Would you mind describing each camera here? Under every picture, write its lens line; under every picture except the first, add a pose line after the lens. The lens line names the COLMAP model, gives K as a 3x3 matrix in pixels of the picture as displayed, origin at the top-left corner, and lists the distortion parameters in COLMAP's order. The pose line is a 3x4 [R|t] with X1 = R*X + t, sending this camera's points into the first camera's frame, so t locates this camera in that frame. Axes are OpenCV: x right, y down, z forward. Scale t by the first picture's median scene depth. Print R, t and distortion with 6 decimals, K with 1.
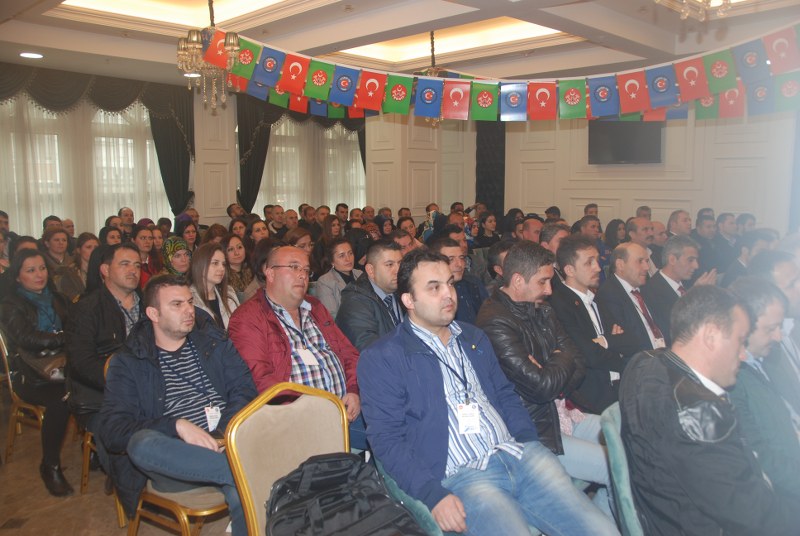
lens RADIAL K [[691.1, 0, 396.7], [0, 691.1, 270.4], [0, 0, 1]] dist [-0.108805, 0.129718]
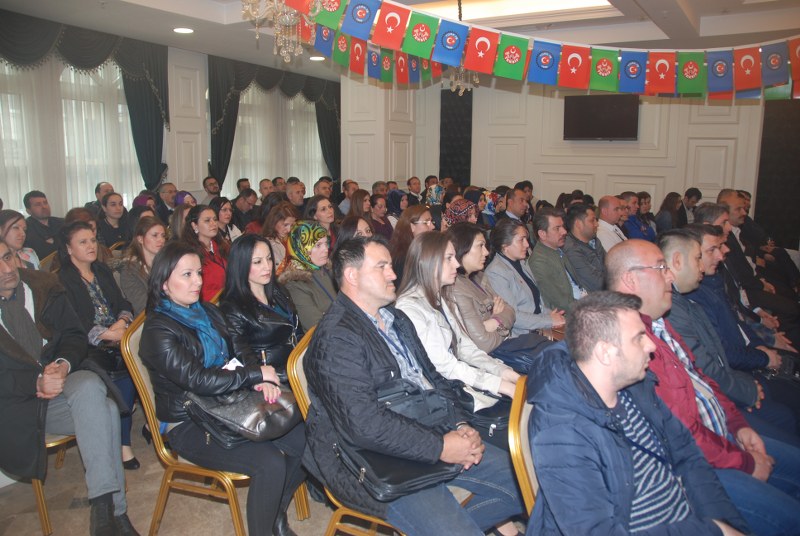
lens RADIAL K [[642.1, 0, 415.2], [0, 642.1, 272.0], [0, 0, 1]] dist [-0.134157, 0.101107]
pose [[0.973323, -0.029622, 0.227520, -0.177654], [0.017594, 0.998347, 0.054714, -0.013796], [-0.228765, -0.049251, 0.972235, 0.123481]]
